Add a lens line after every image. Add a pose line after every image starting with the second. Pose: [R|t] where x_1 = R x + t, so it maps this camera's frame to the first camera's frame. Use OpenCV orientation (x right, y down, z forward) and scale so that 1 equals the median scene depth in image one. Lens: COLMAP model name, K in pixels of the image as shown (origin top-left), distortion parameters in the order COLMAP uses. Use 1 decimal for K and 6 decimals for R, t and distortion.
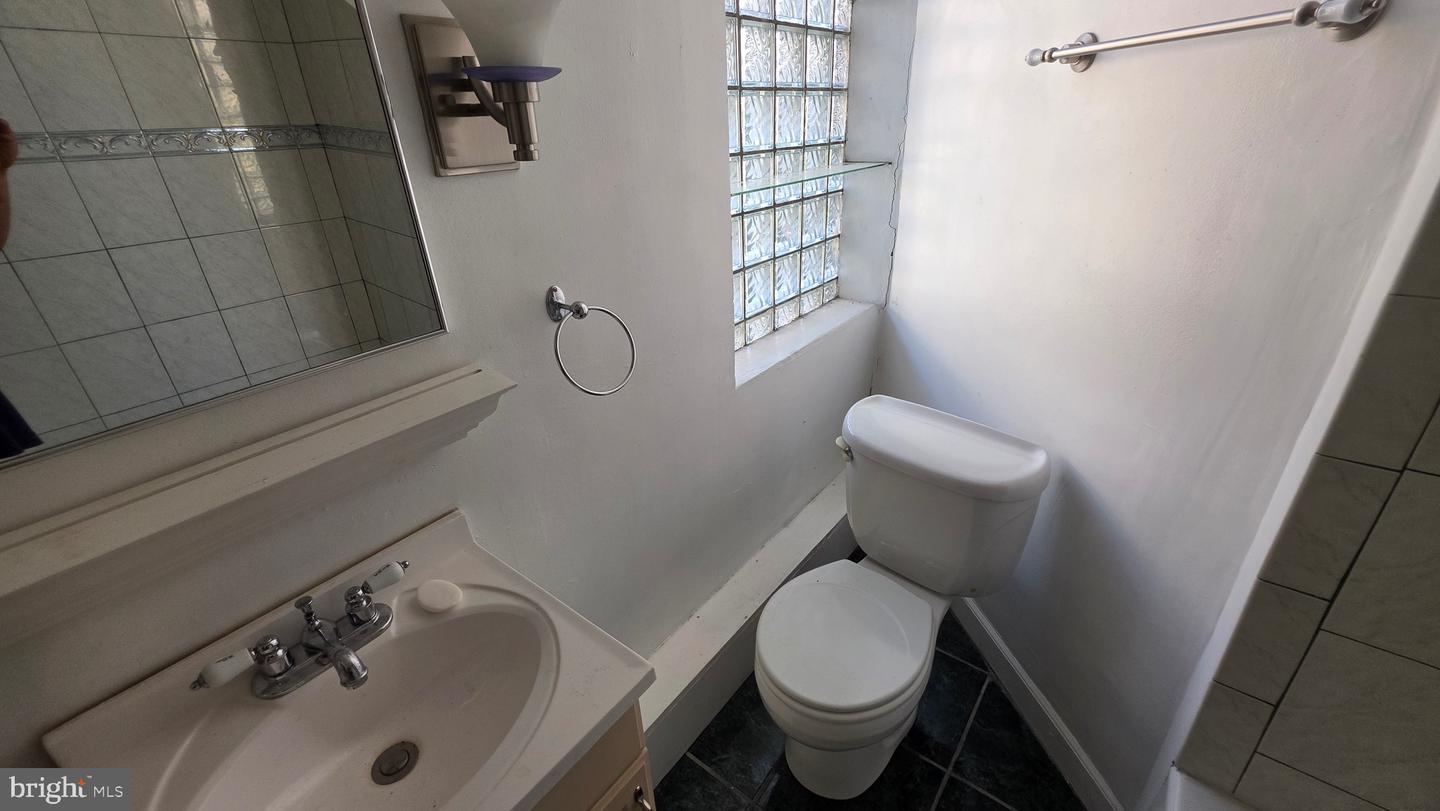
lens RADIAL K [[582.5, 0, 723.2], [0, 582.5, 401.3], [0, 0, 1]] dist [-0.003180, -0.000543]
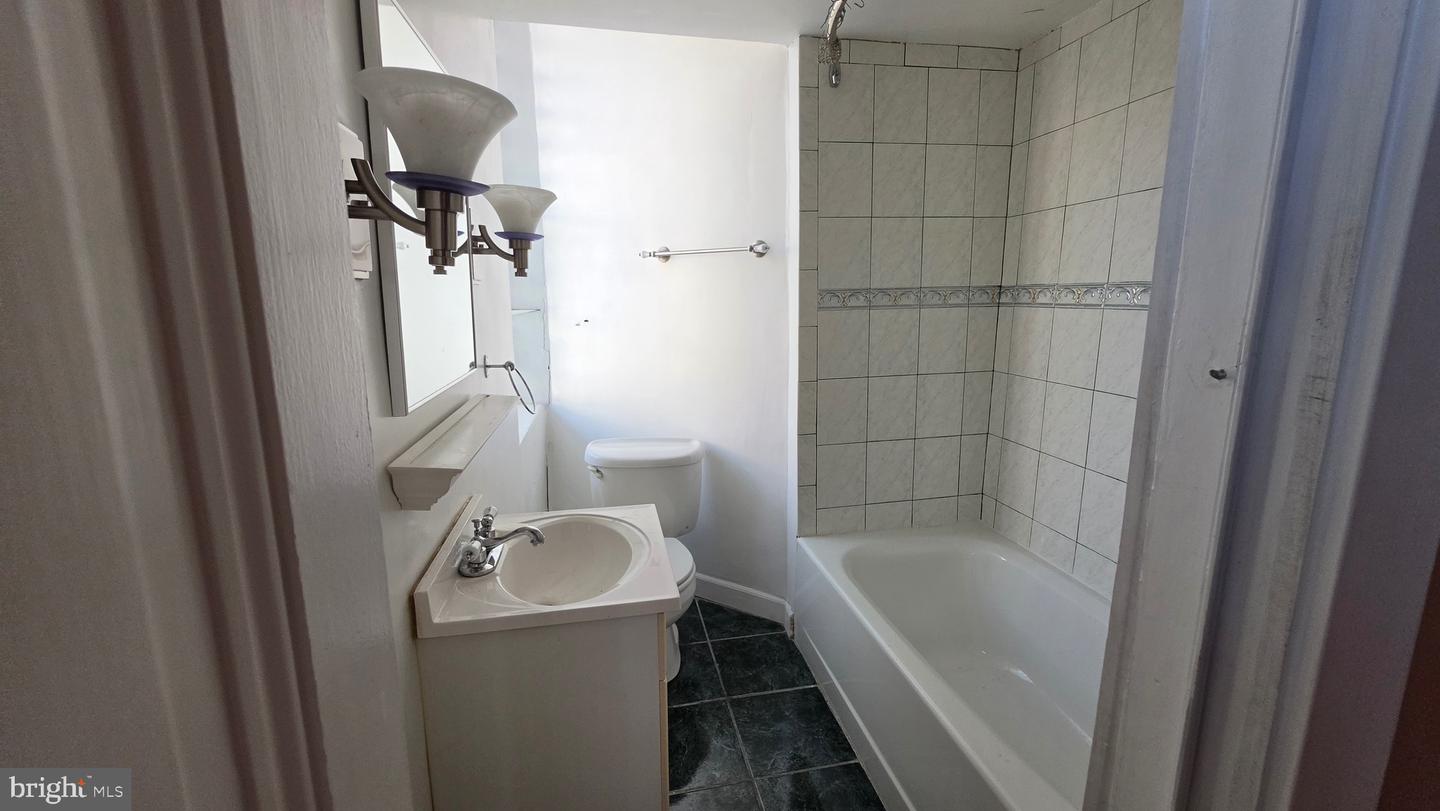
lens RADIAL K [[582.5, 0, 711.8], [0, 582.5, 402.7], [0, 0, 1]] dist [-0.003180, -0.000543]
pose [[0.655716, -0.097036, 0.748746, -0.990659], [0.312359, 0.937721, -0.152022, 0.328013], [-0.687363, 0.333561, 0.645189, -0.375498]]
